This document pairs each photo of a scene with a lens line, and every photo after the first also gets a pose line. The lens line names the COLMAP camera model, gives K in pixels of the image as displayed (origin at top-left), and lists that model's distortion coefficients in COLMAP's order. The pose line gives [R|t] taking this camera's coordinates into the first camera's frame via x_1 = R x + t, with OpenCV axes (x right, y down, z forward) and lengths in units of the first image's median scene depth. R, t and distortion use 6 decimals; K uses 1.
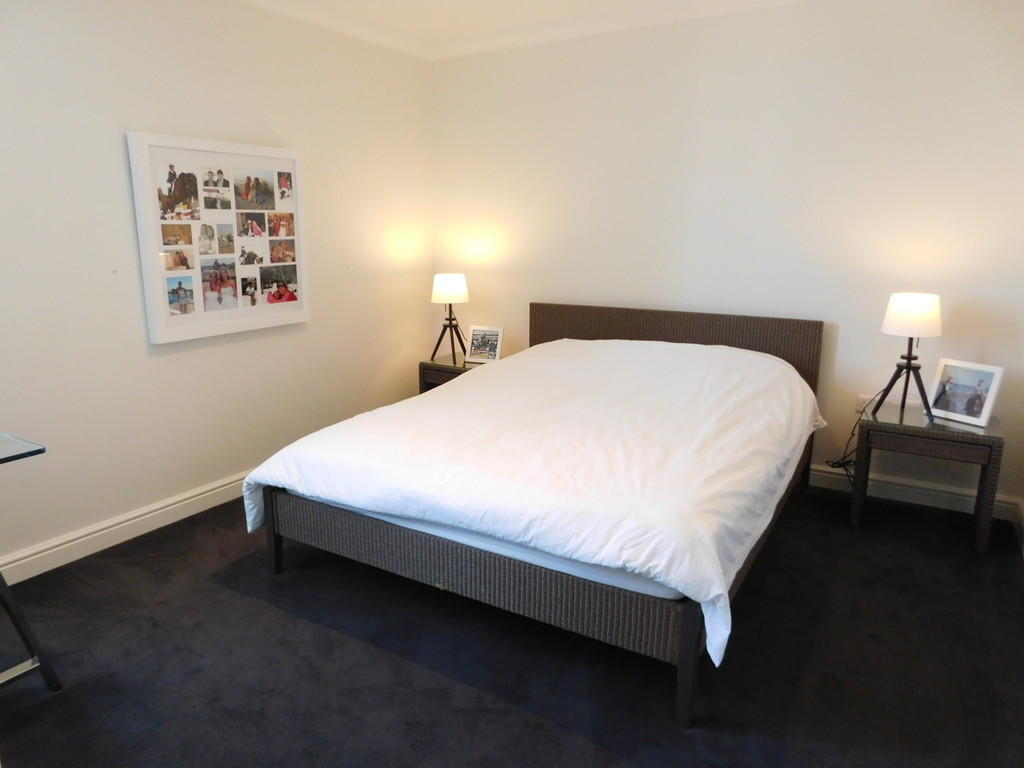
lens RADIAL K [[685.6, 0, 512.9], [0, 685.6, 380.1], [0, 0, 1]] dist [-0.000080, -0.000336]
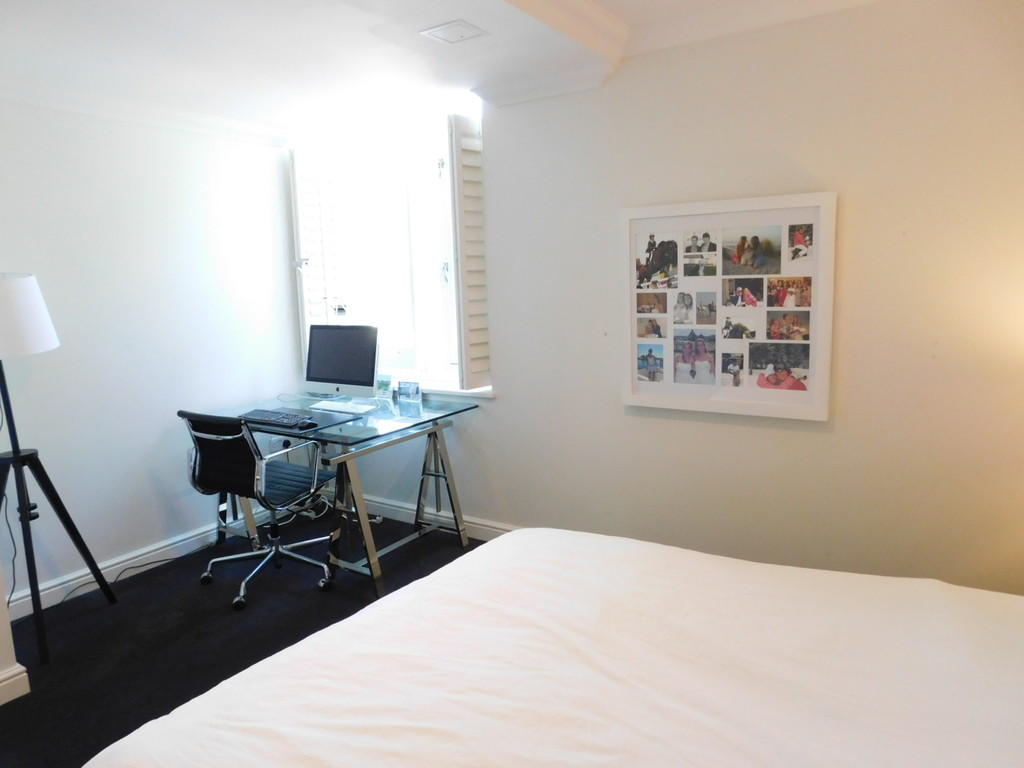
lens RADIAL K [[685.6, 0, 513.3], [0, 685.6, 389.2], [0, 0, 1]] dist [-0.000080, -0.000336]
pose [[-0.020503, 0.160972, -0.986746, 0.492941], [-0.197534, 0.966846, 0.161830, -0.199828], [0.980082, 0.198234, 0.011974, 0.766246]]
